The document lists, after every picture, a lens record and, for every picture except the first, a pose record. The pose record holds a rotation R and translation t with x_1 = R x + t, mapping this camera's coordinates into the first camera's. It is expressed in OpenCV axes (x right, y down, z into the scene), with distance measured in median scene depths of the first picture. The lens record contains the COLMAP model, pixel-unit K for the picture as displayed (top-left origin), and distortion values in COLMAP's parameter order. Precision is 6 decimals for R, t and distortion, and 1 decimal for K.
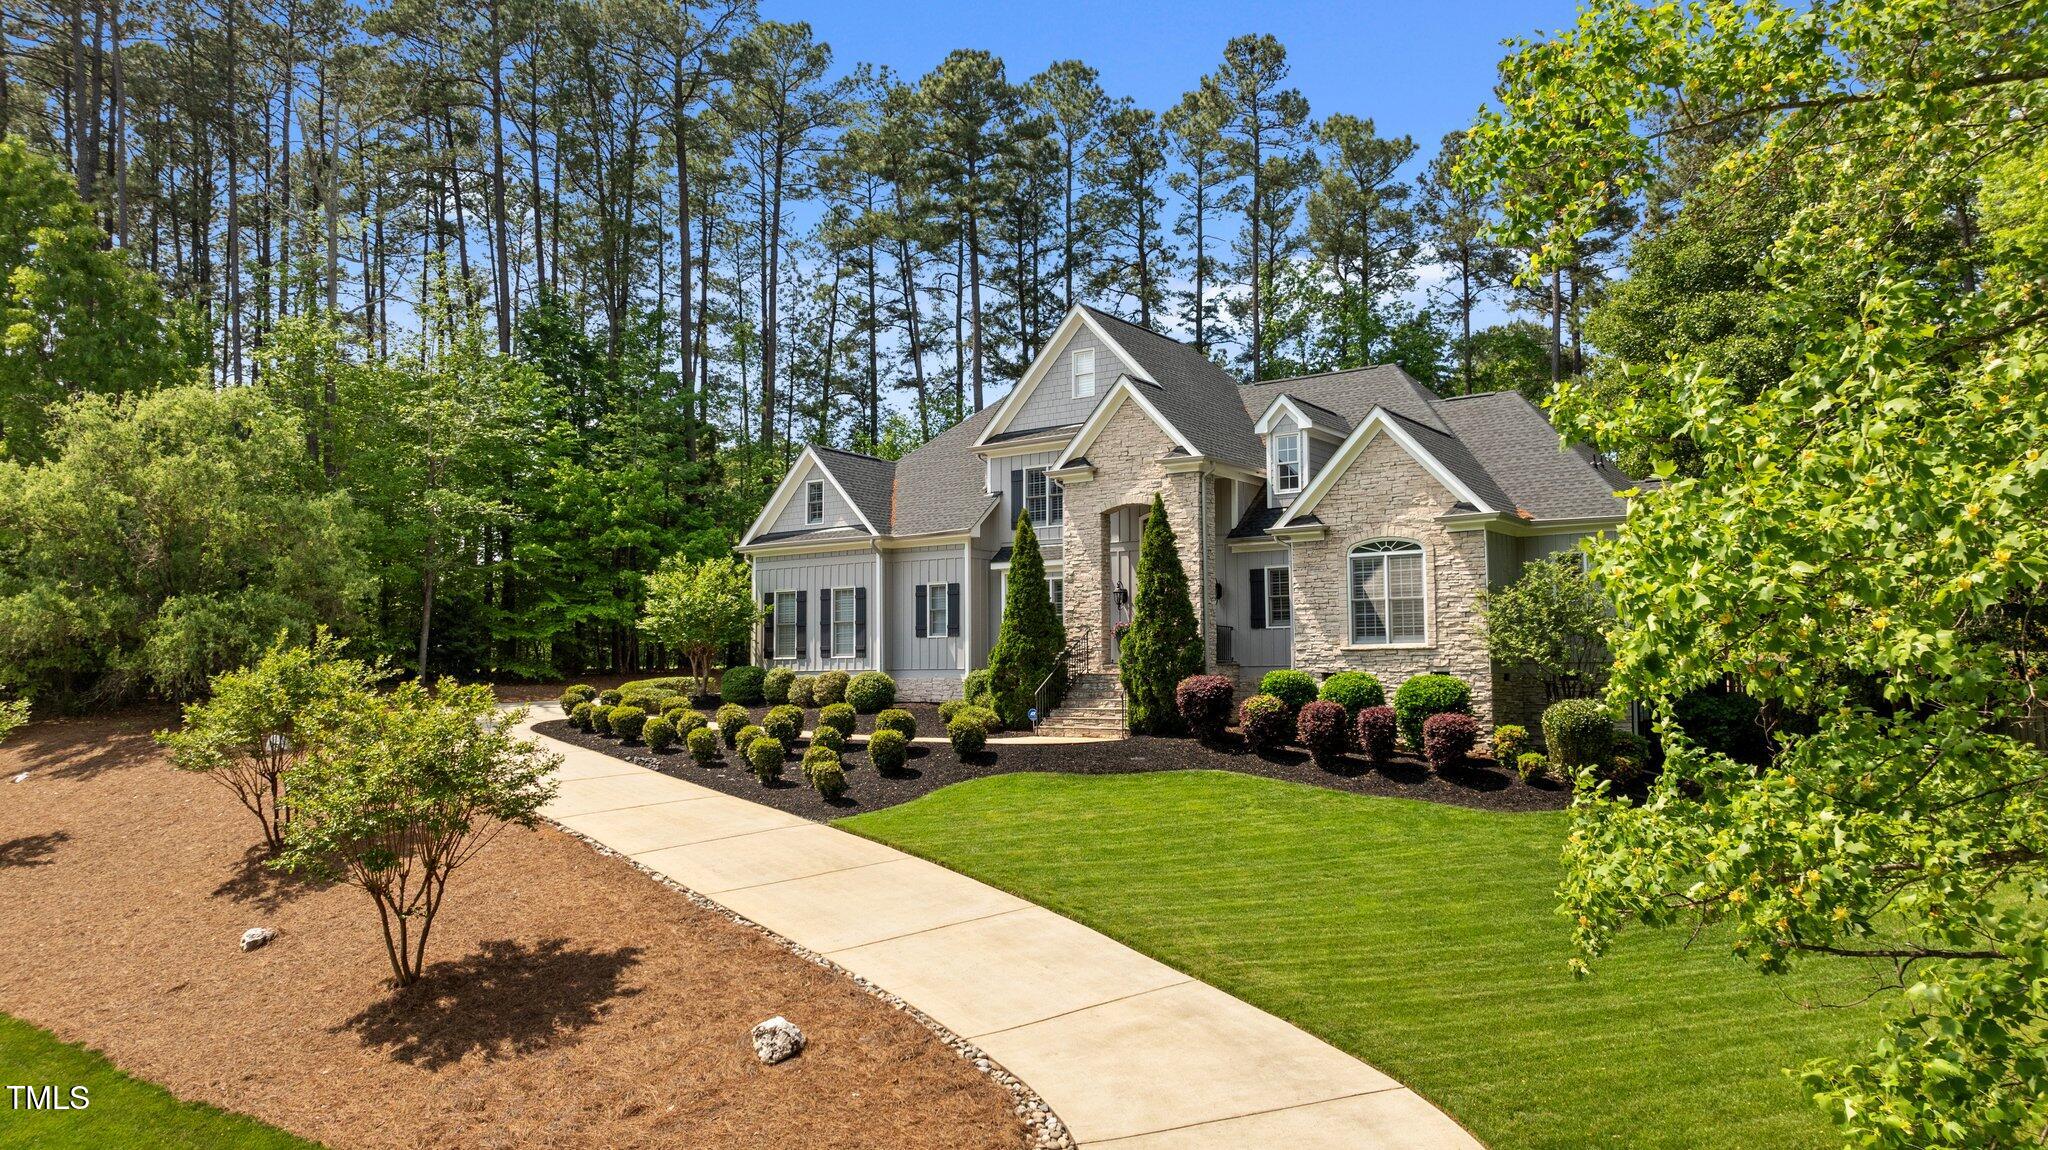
lens RADIAL K [[1442.2, 0, 1024.0], [0, 1442.2, 575.0], [0, 0, 1]] dist [0.000024, -0.000118]
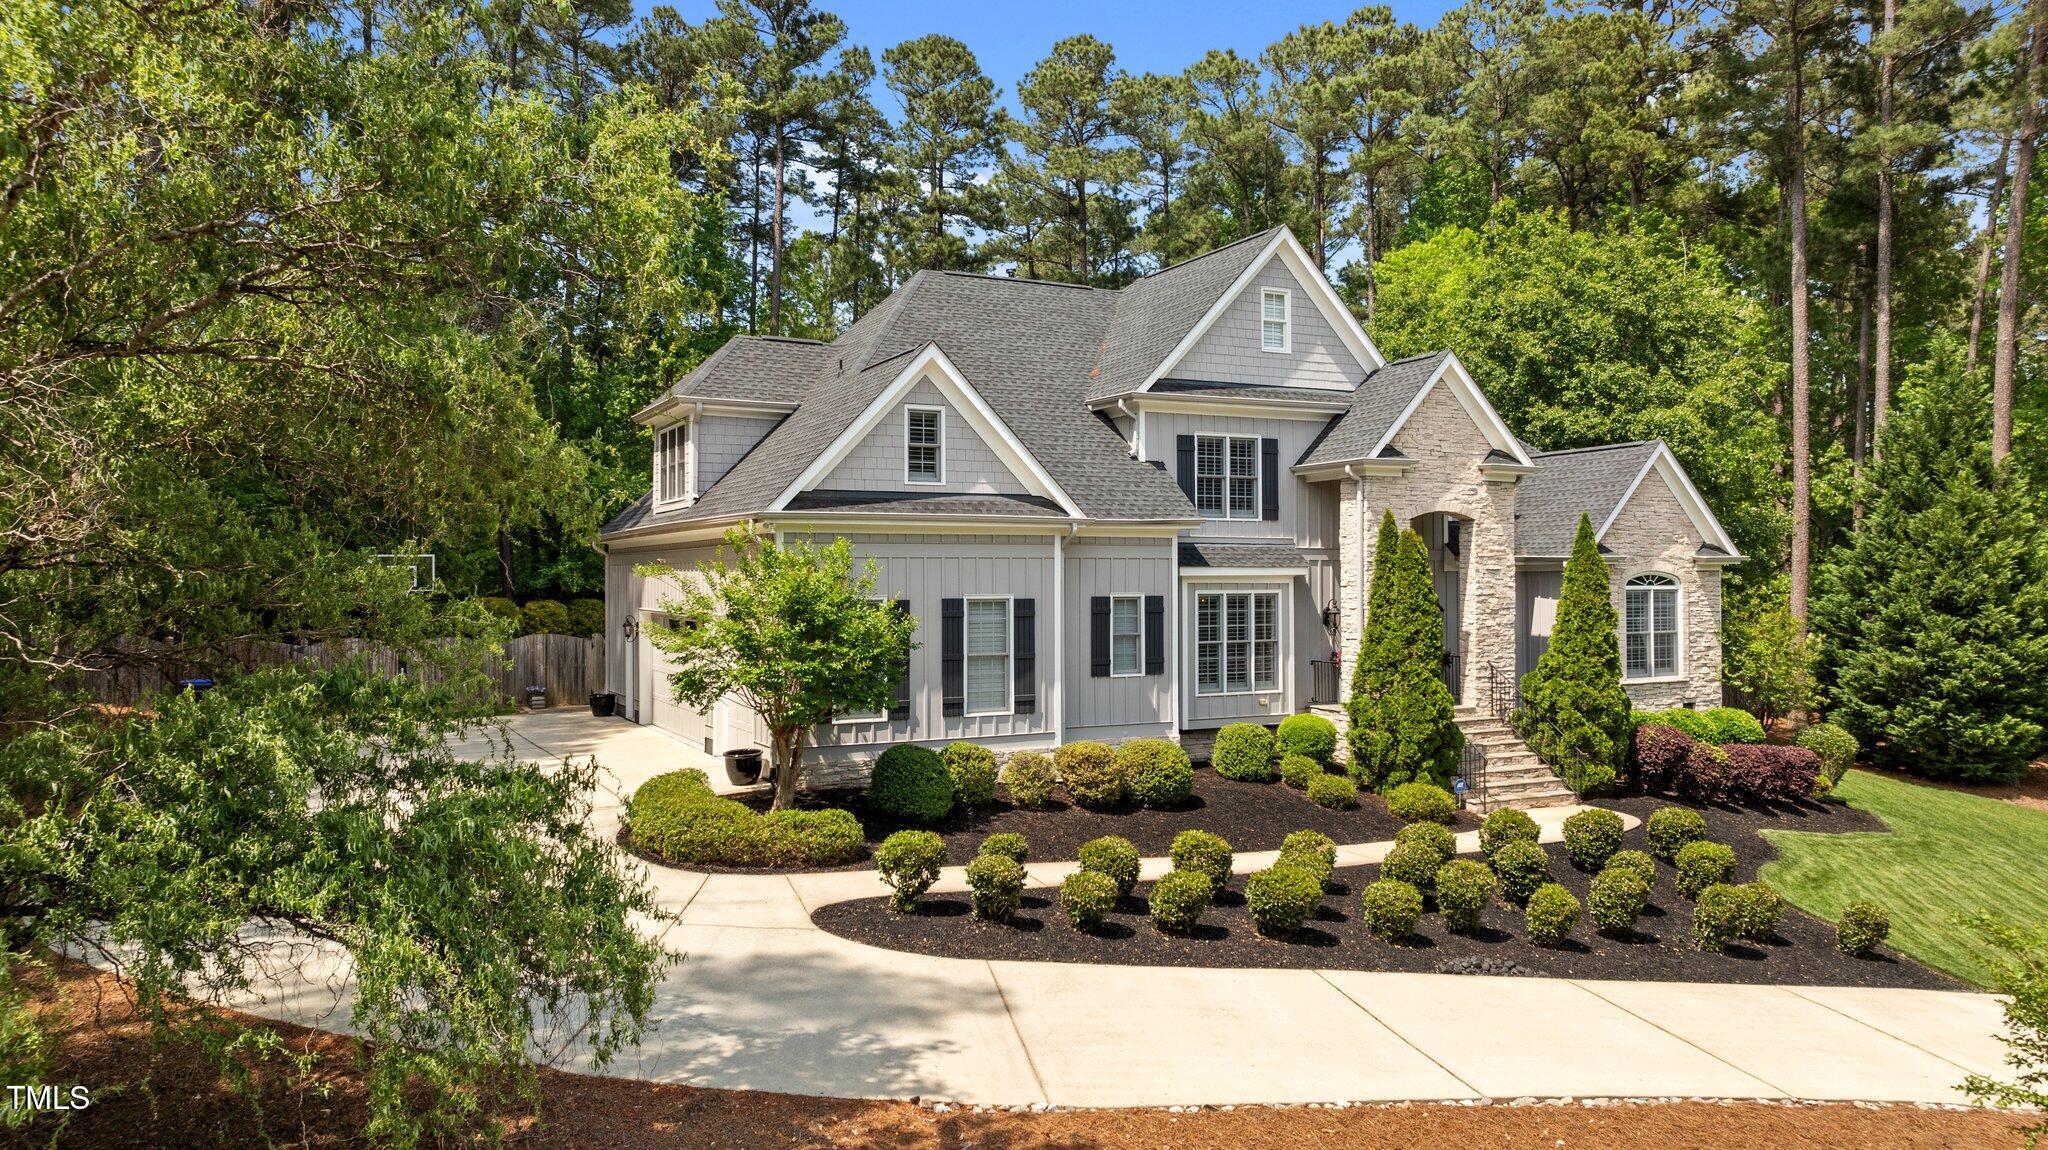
lens RADIAL K [[1450.3, 0, 1024.0], [0, 1450.3, 575.0], [0, 0, 1]] dist [0.000609, 0.000069]
pose [[0.450939, 0.004045, 0.892545, -0.685116], [-0.064287, 0.997540, 0.027959, -0.019231], [-0.890236, -0.069987, 0.450090, 0.753414]]
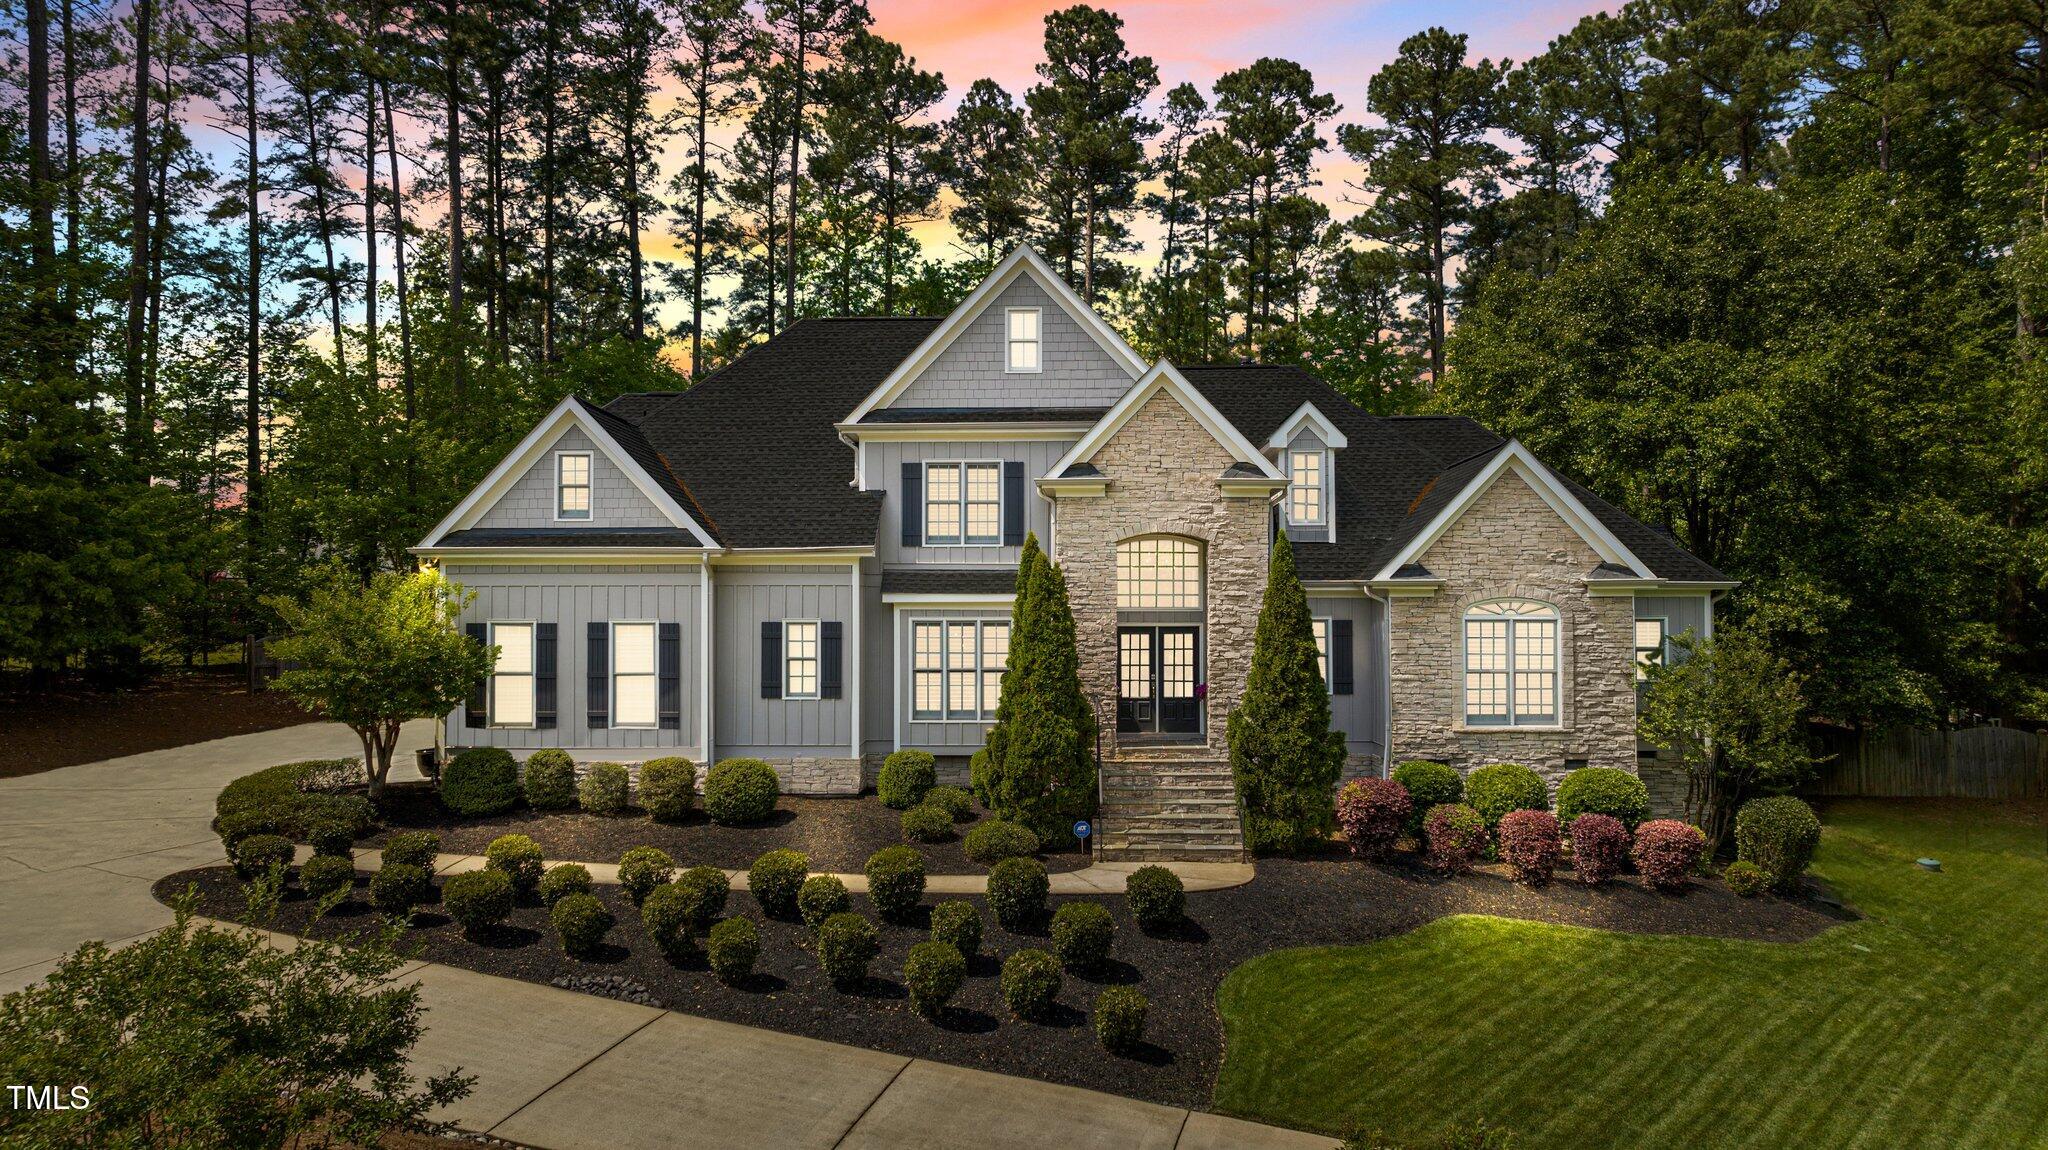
lens RADIAL K [[1448.9, 0, 1024.0], [0, 1448.9, 575.0], [0, 0, 1]] dist [-0.002592, -0.000219]
pose [[0.826302, 0.016142, 0.562996, -0.366673], [-0.043687, 0.998415, 0.035493, -0.045763], [-0.561530, -0.053923, 0.825697, 0.376204]]
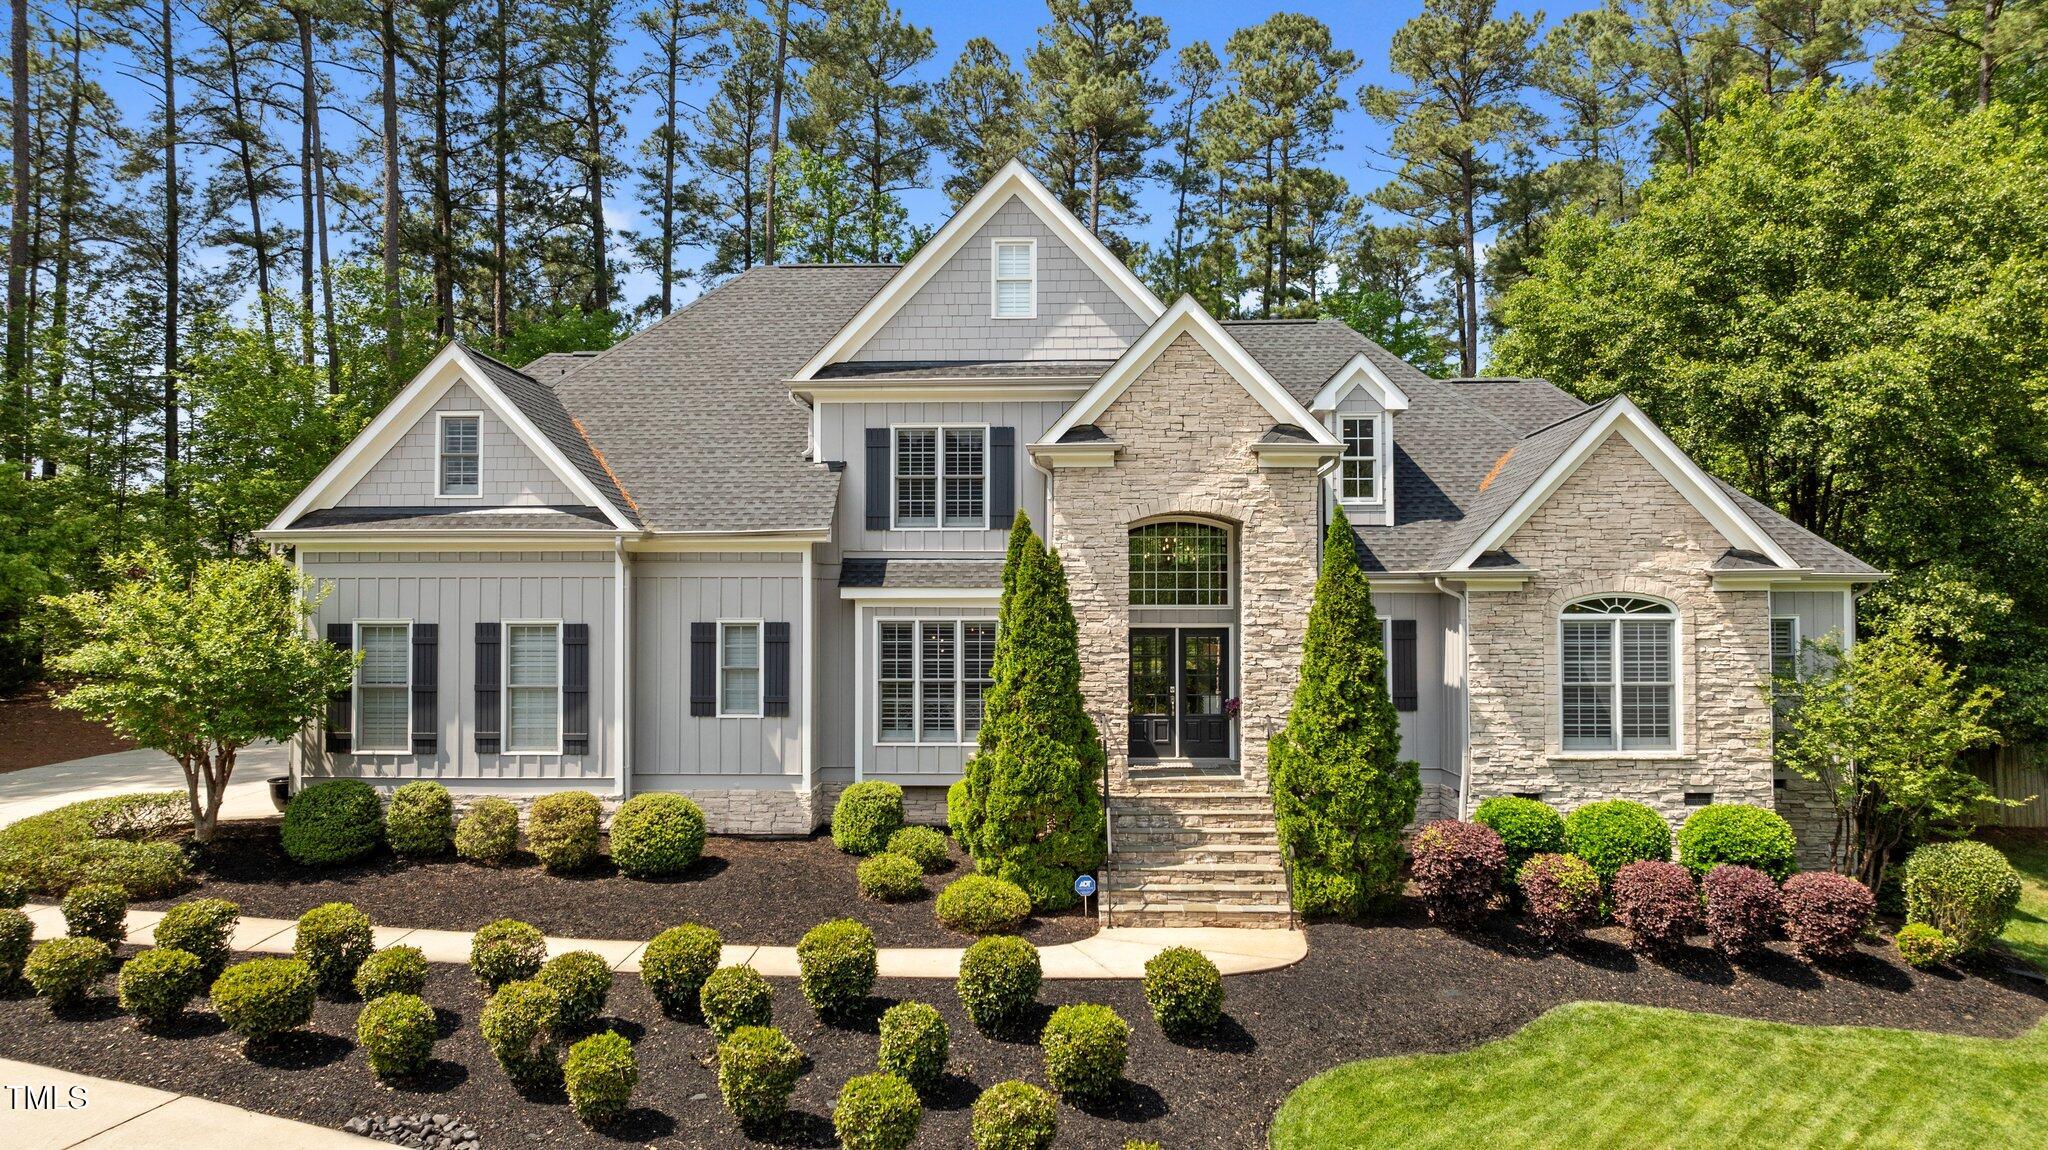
lens RADIAL K [[1449.2, 0, 1024.0], [0, 1449.2, 575.0], [0, 0, 1]] dist [-0.009266, 0.003140]
pose [[0.827348, 0.016721, 0.561440, -0.288653], [-0.043934, 0.998421, 0.035007, -0.036959], [-0.559968, -0.053630, 0.826776, 0.481466]]
